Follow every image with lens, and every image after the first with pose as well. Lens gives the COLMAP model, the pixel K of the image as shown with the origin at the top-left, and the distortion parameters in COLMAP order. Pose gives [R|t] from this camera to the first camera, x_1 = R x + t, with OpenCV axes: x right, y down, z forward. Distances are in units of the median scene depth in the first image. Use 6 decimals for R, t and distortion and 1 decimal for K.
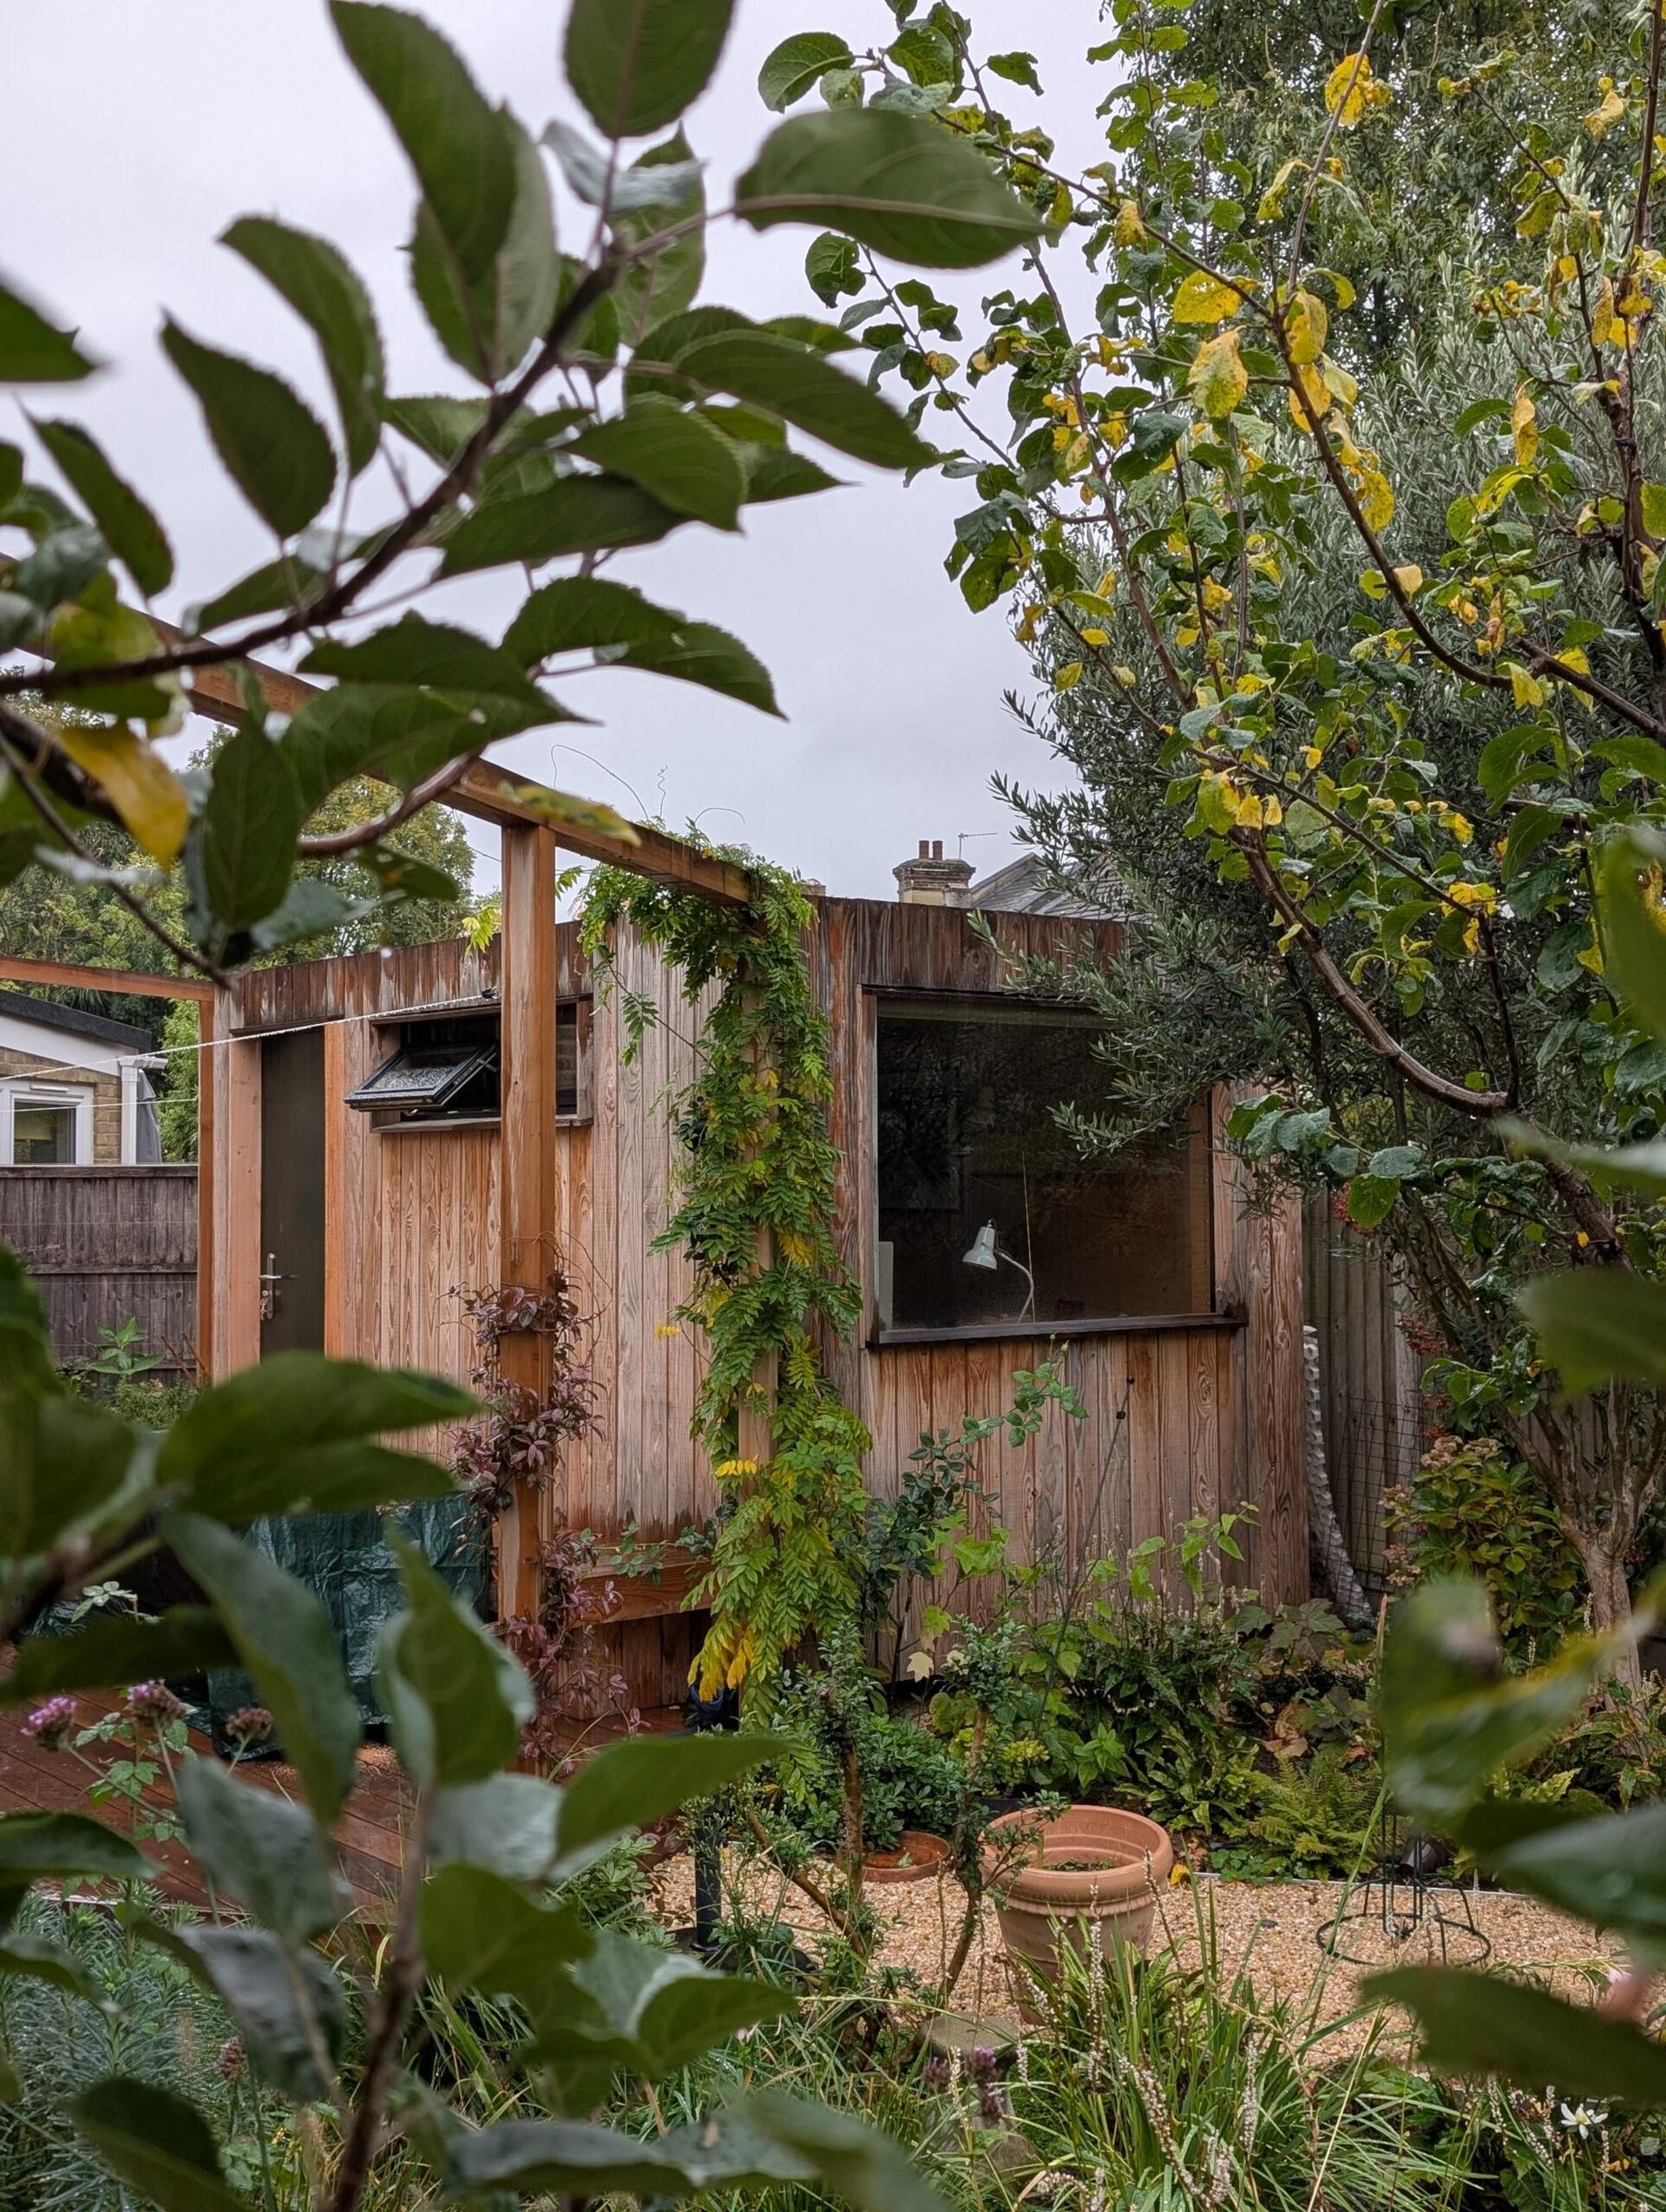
lens RADIAL K [[2484.9, 0, 831.5], [0, 2484.9, 1095.7], [0, 0, 1]] dist [0.055587, 0.000000]
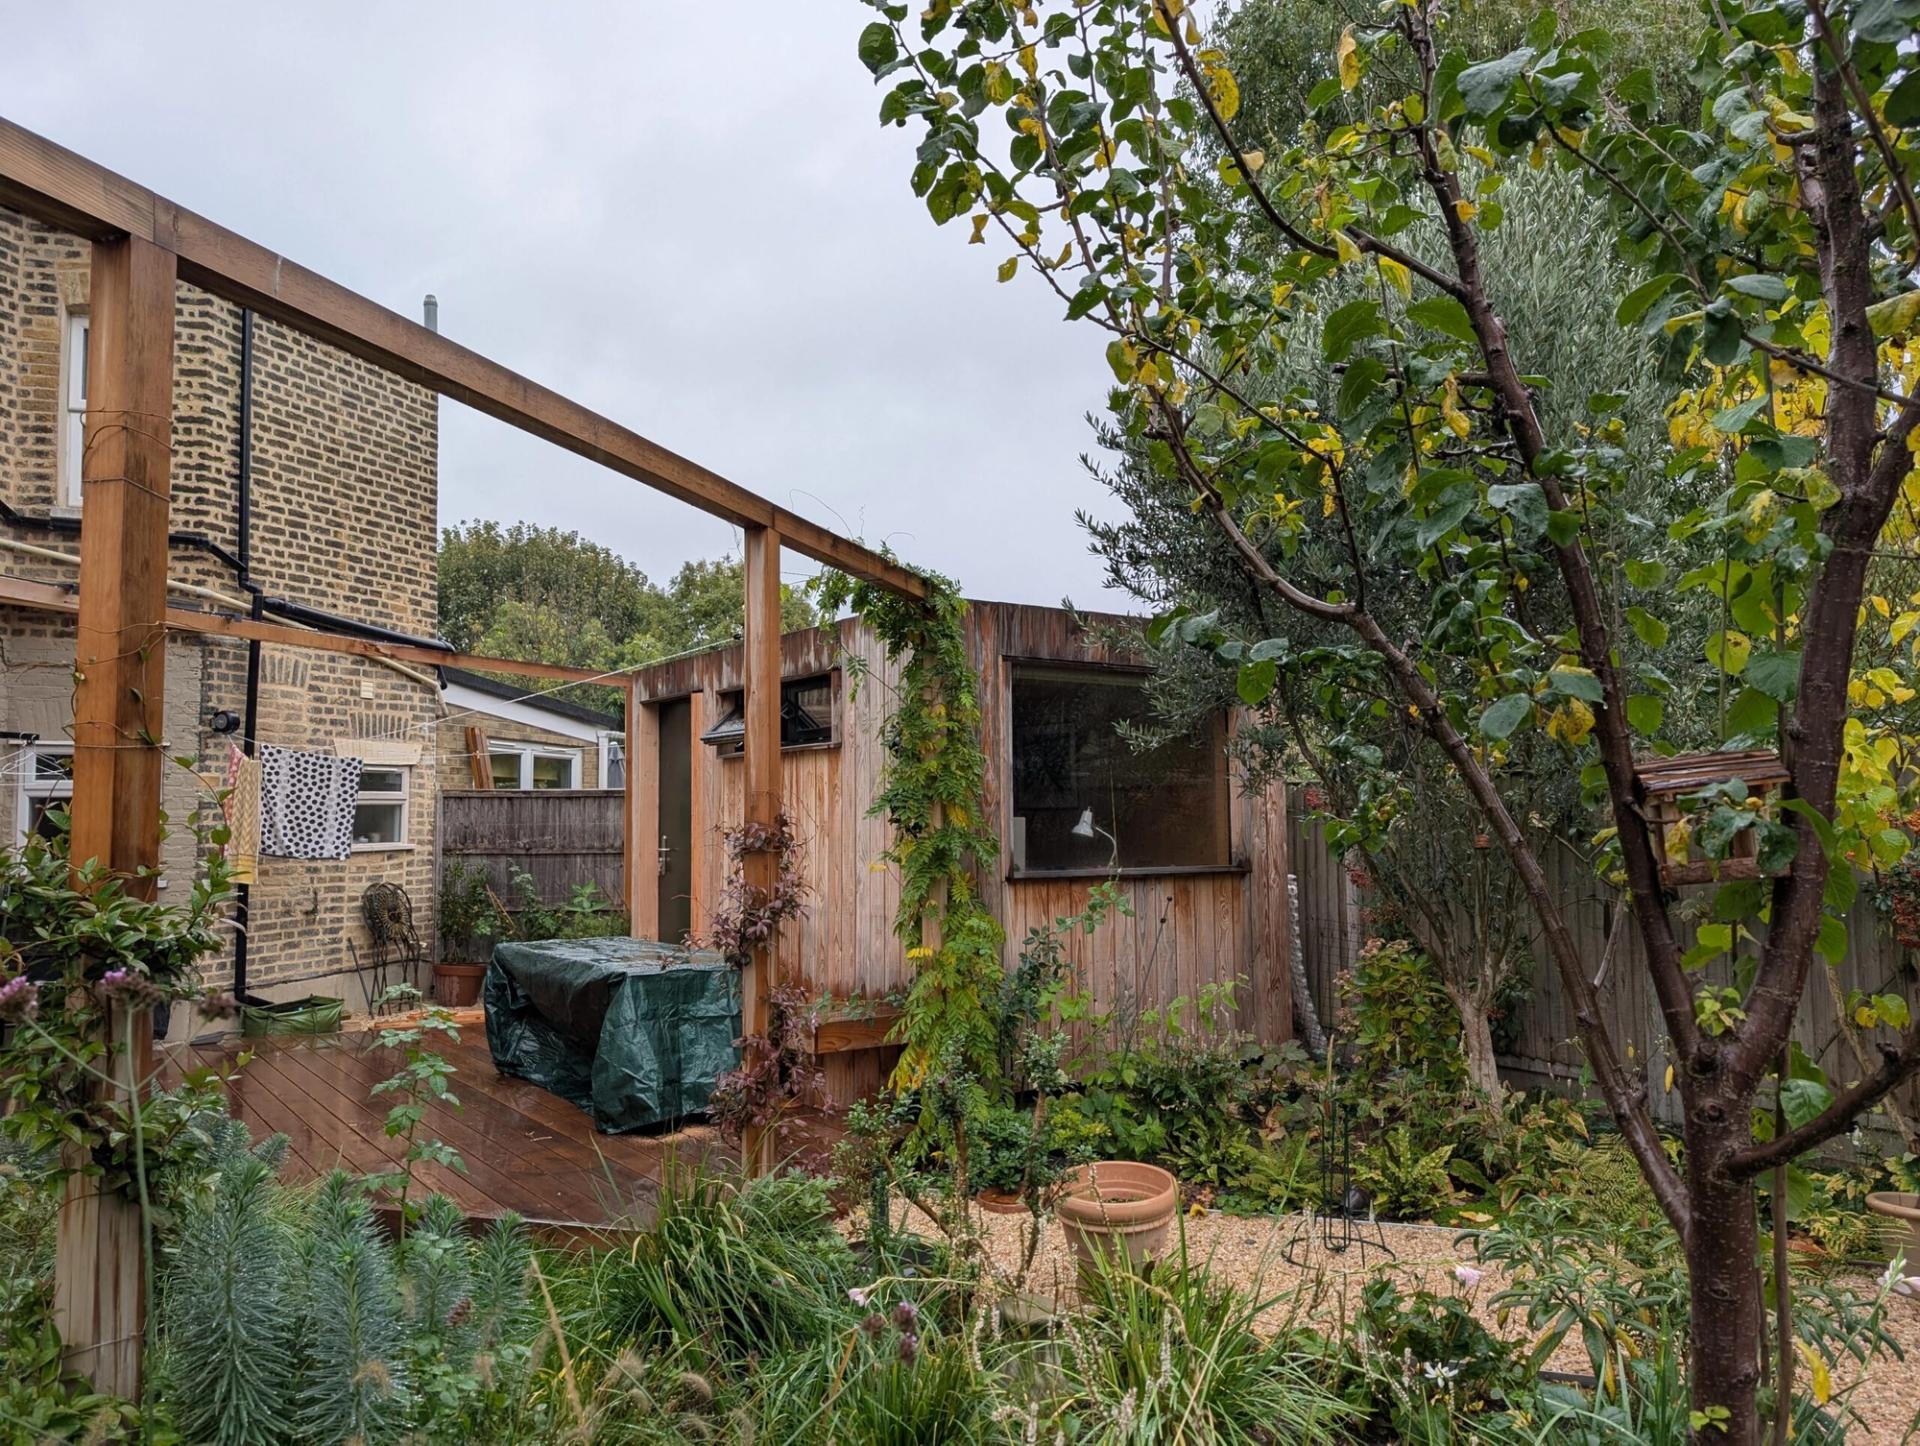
lens RADIAL K [[1419.6, 0, 963.6], [0, 1419.6, 738.7], [0, 0, 1]] dist [0.049325, 0.002725]
pose [[0.998515, -0.006578, -0.054084, 0.040844], [0.005169, 0.999645, -0.026150, 0.037197], [0.054237, 0.025832, 0.998194, 0.090126]]
